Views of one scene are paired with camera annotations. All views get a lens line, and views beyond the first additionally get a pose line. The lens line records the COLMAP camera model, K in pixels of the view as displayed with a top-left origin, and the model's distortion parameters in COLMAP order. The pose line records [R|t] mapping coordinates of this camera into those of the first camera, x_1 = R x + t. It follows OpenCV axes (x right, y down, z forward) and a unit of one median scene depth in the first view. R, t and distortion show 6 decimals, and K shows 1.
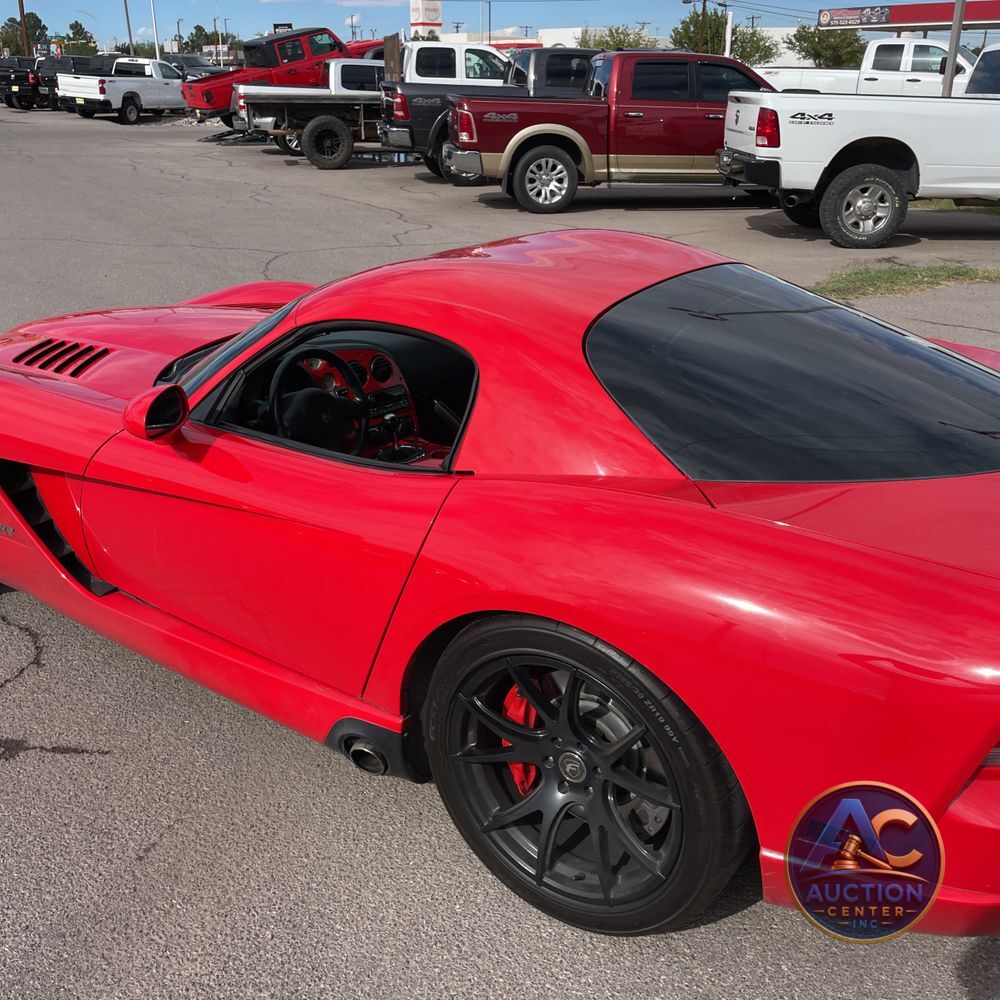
lens RADIAL K [[1002.3, 0, 496.2], [0, 1002.3, 515.2], [0, 0, 1]] dist [0.071904, -0.095954]
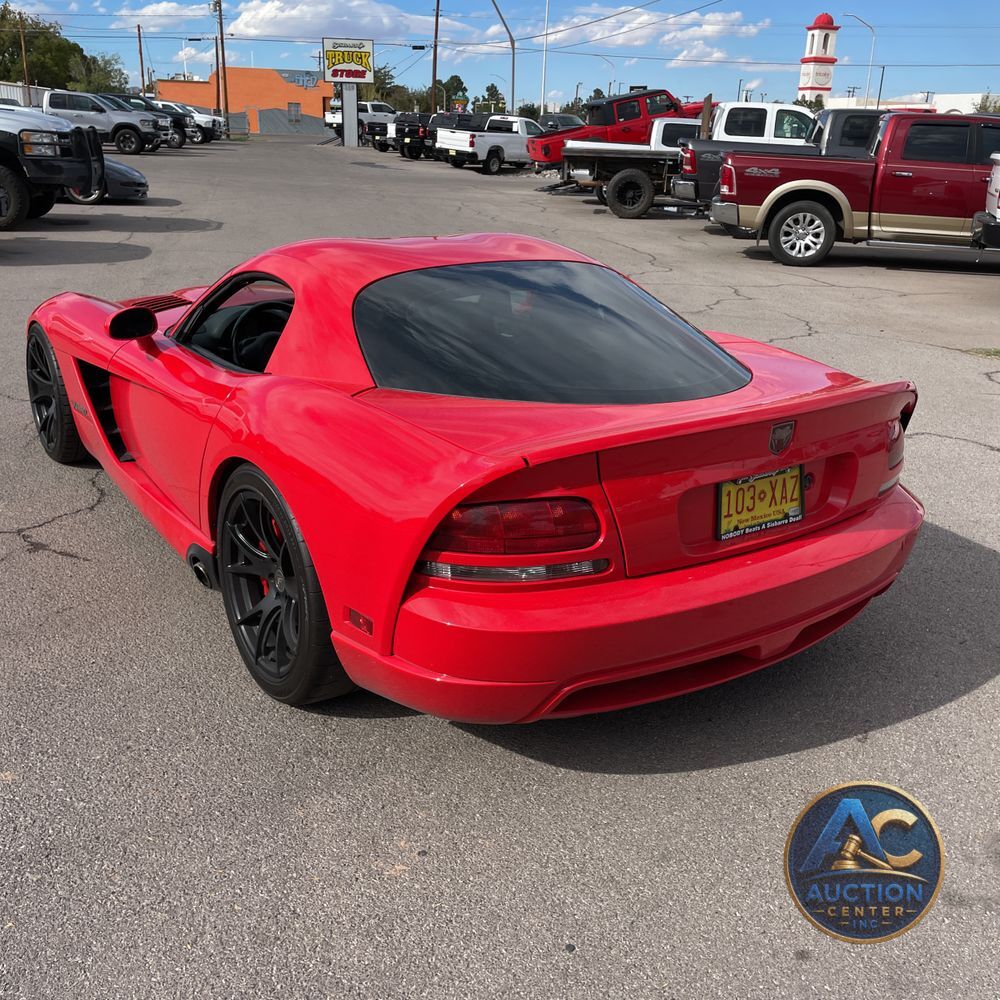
lens RADIAL K [[1002.3, 0, 496.2], [0, 1002.3, 515.2], [0, 0, 1]] dist [0.071904, -0.095954]
pose [[0.937984, 0.145314, -0.314754, 0.120859], [-0.161440, 0.986550, -0.025635, 0.022614], [0.306795, 0.074859, 0.948827, -0.039030]]
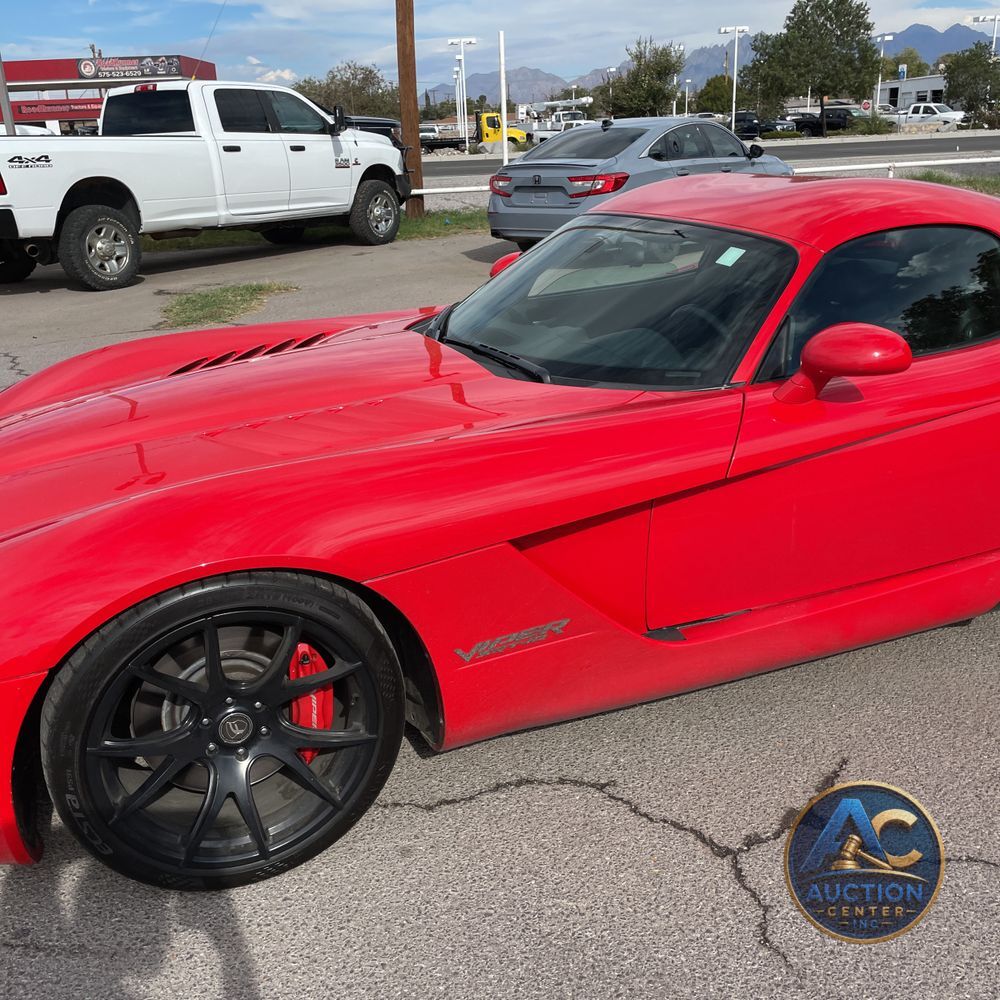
lens RADIAL K [[1011.5, 0, 500.5], [0, 1011.5, 523.6], [0, 0, 1]] dist [0.074412, -0.094876]
pose [[0.532716, -0.330818, 0.778956, -0.232014], [0.375169, 0.917362, 0.133026, -0.036864], [-0.758592, 0.221375, 0.612806, 0.126465]]
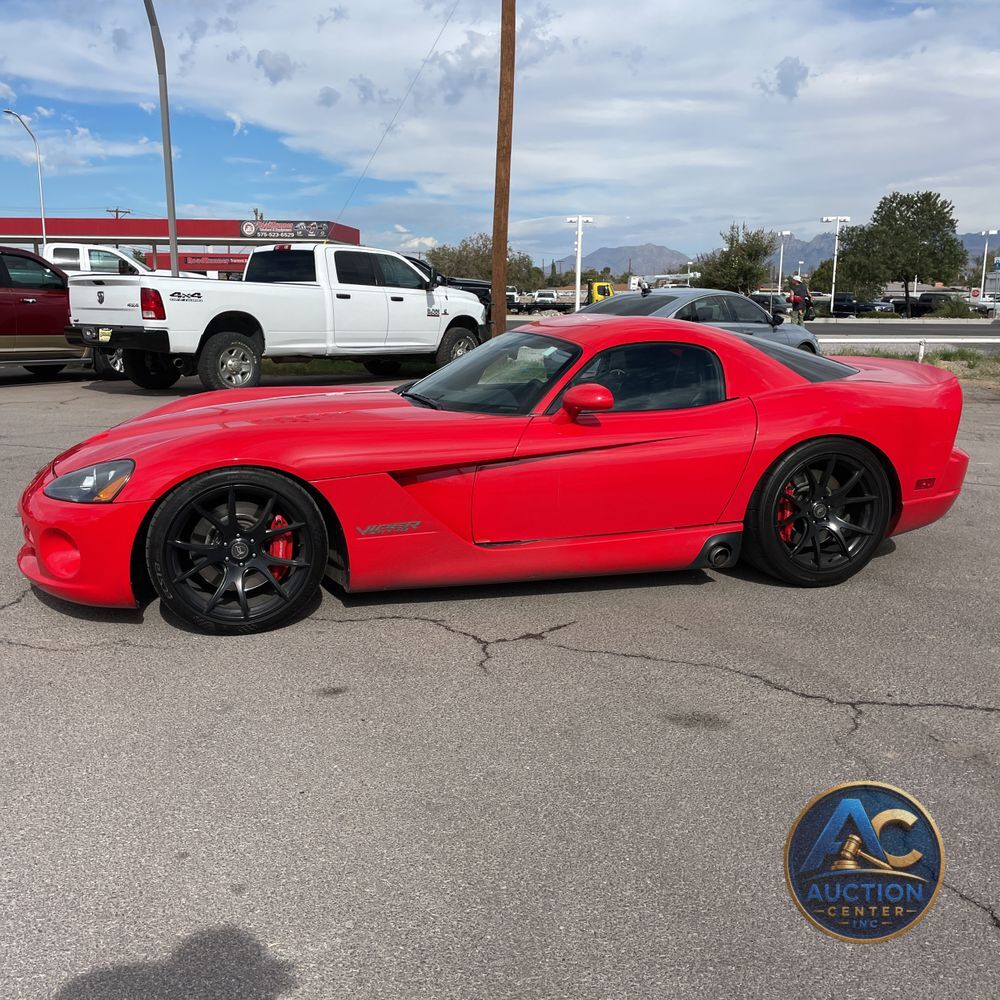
lens RADIAL K [[1011.7, 0, 500.0], [0, 1011.7, 500.0], [0, 0, 1]] dist [0.098864, -0.159715]
pose [[0.629812, -0.152865, 0.761557, -0.322808], [0.304020, 0.950737, -0.060587, 0.022706], [-0.714779, 0.269687, 0.645260, 0.003607]]
